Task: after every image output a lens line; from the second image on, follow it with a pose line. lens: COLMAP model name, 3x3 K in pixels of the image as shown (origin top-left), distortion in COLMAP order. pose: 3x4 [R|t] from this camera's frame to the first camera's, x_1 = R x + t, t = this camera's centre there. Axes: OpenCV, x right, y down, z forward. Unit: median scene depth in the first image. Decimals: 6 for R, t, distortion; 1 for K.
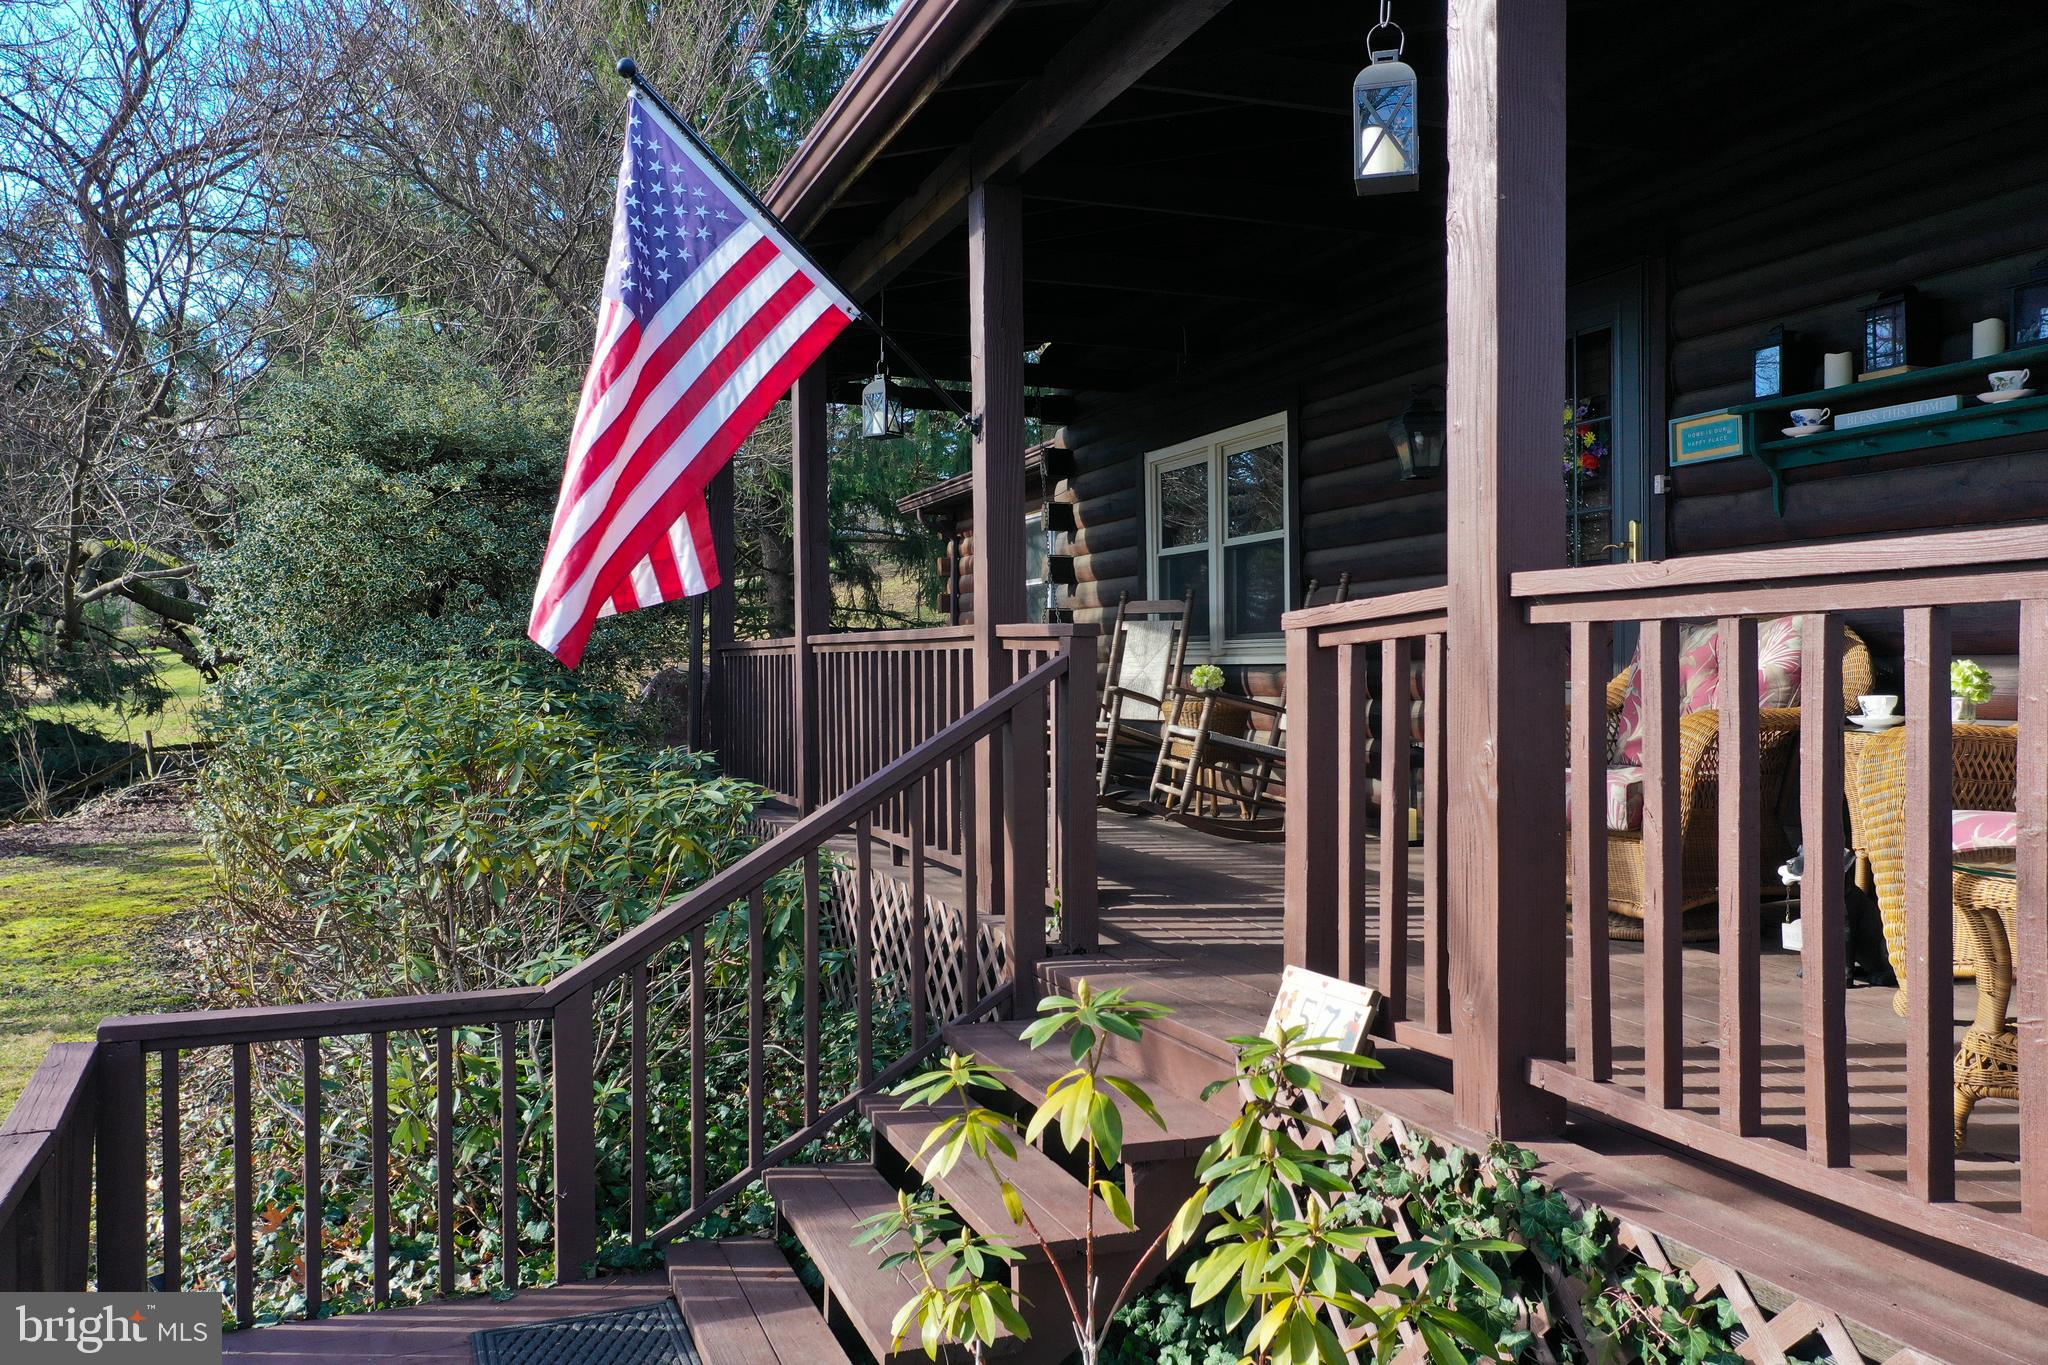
lens RADIAL K [[1681.0, 0, 1024.0], [0, 1681.0, 682.5], [0, 0, 1]] dist [-0.002873, -0.000002]
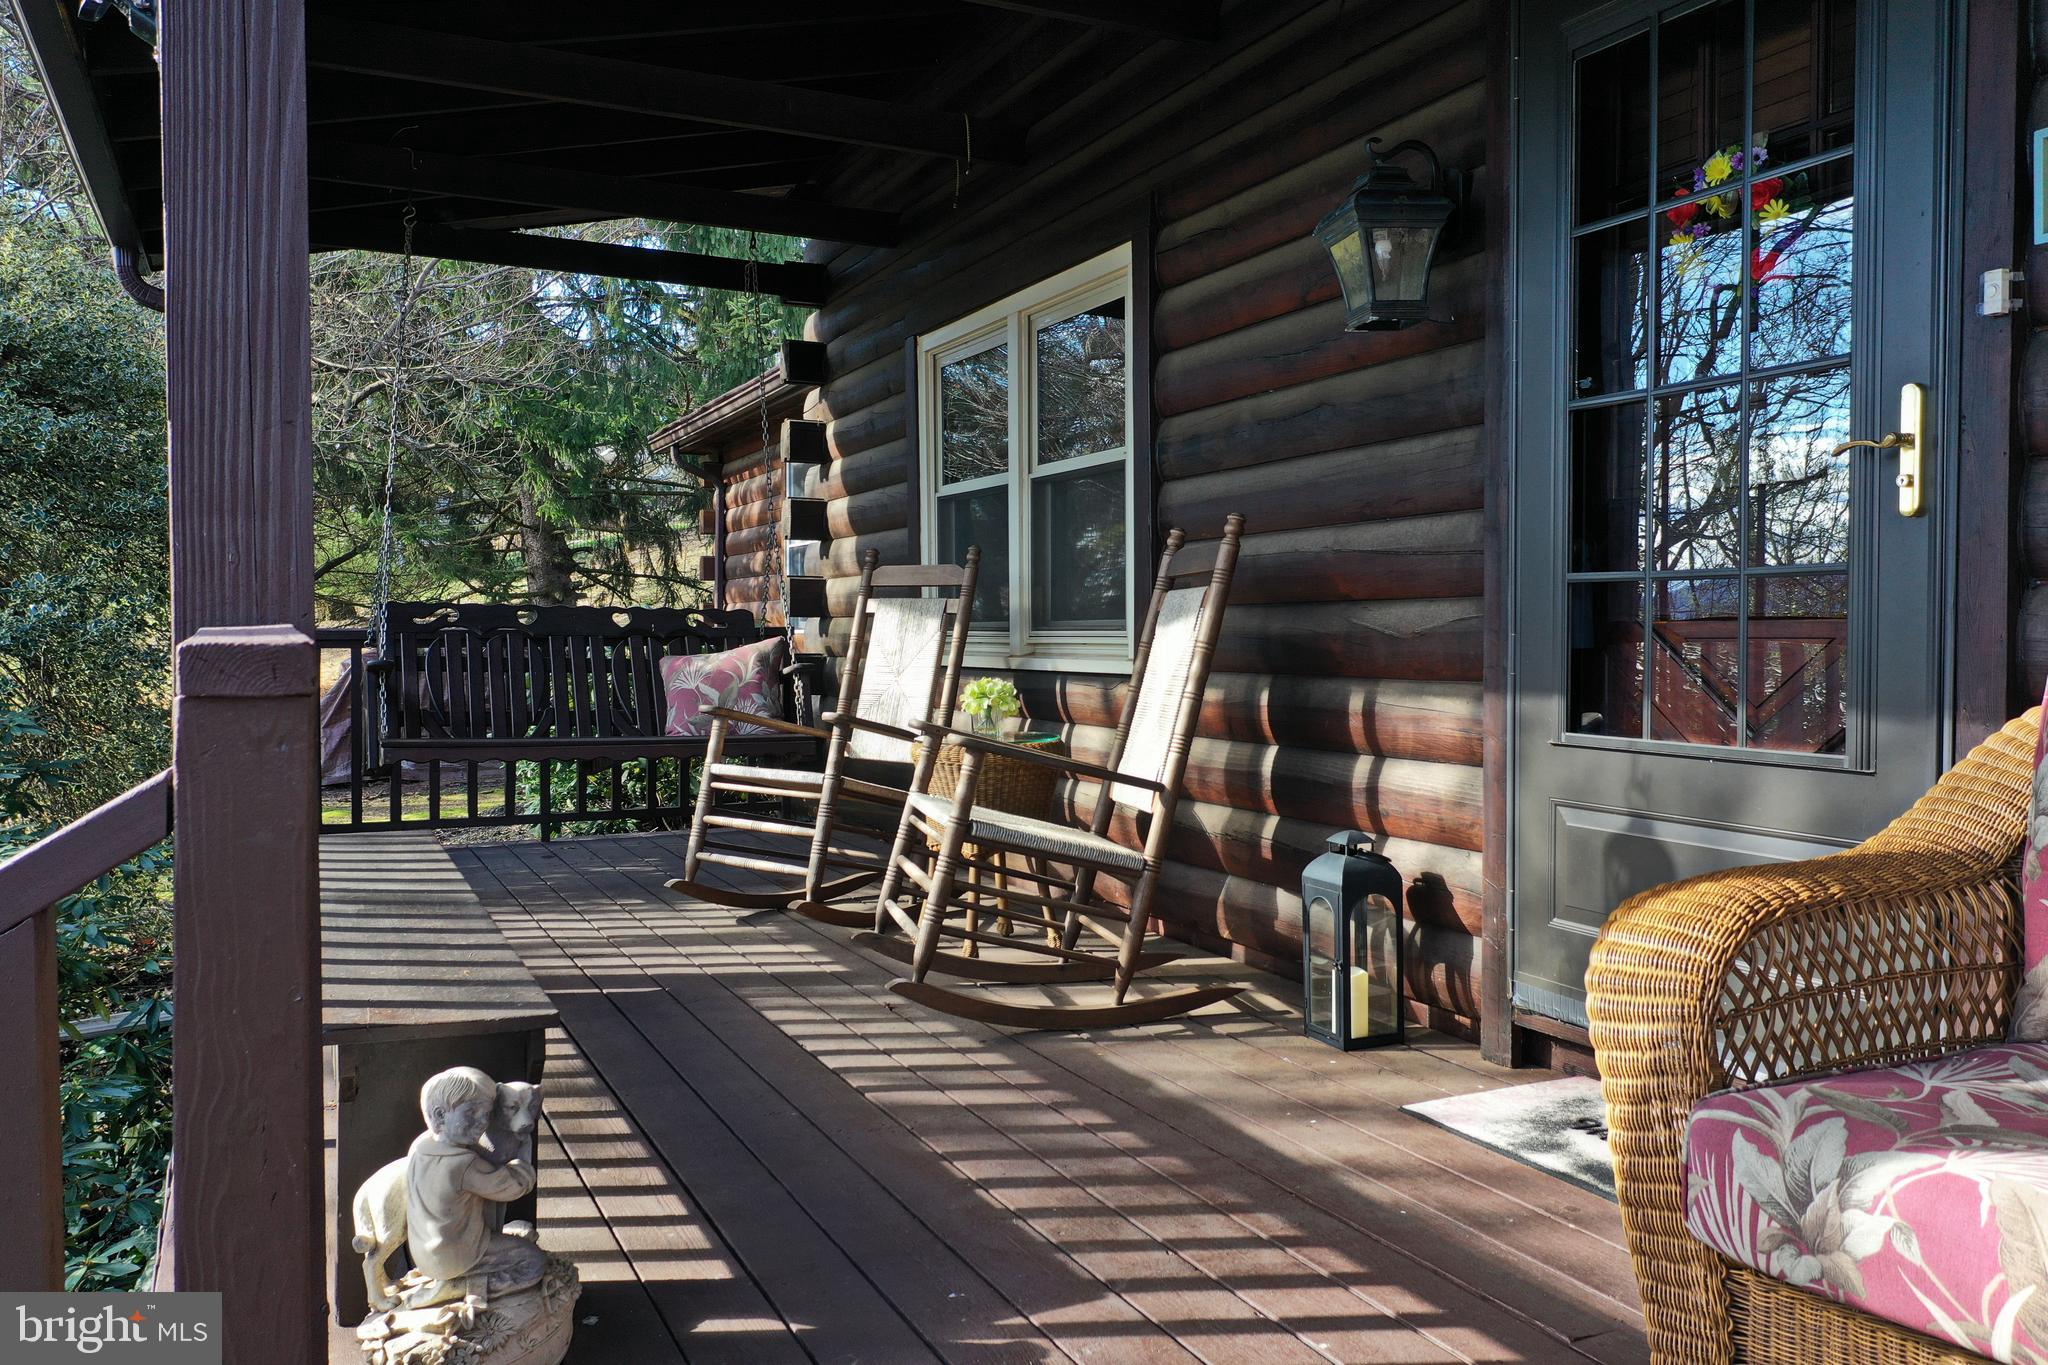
lens RADIAL K [[1646.7, 0, 1024.0], [0, 1646.7, 682.5], [0, 0, 1]] dist [0.002612, 0.001074]
pose [[0.996655, 0.002740, 0.081678, 0.066658], [-0.004424, 0.999781, 0.020447, -0.018024], [-0.081605, -0.020740, 0.996449, 0.391879]]
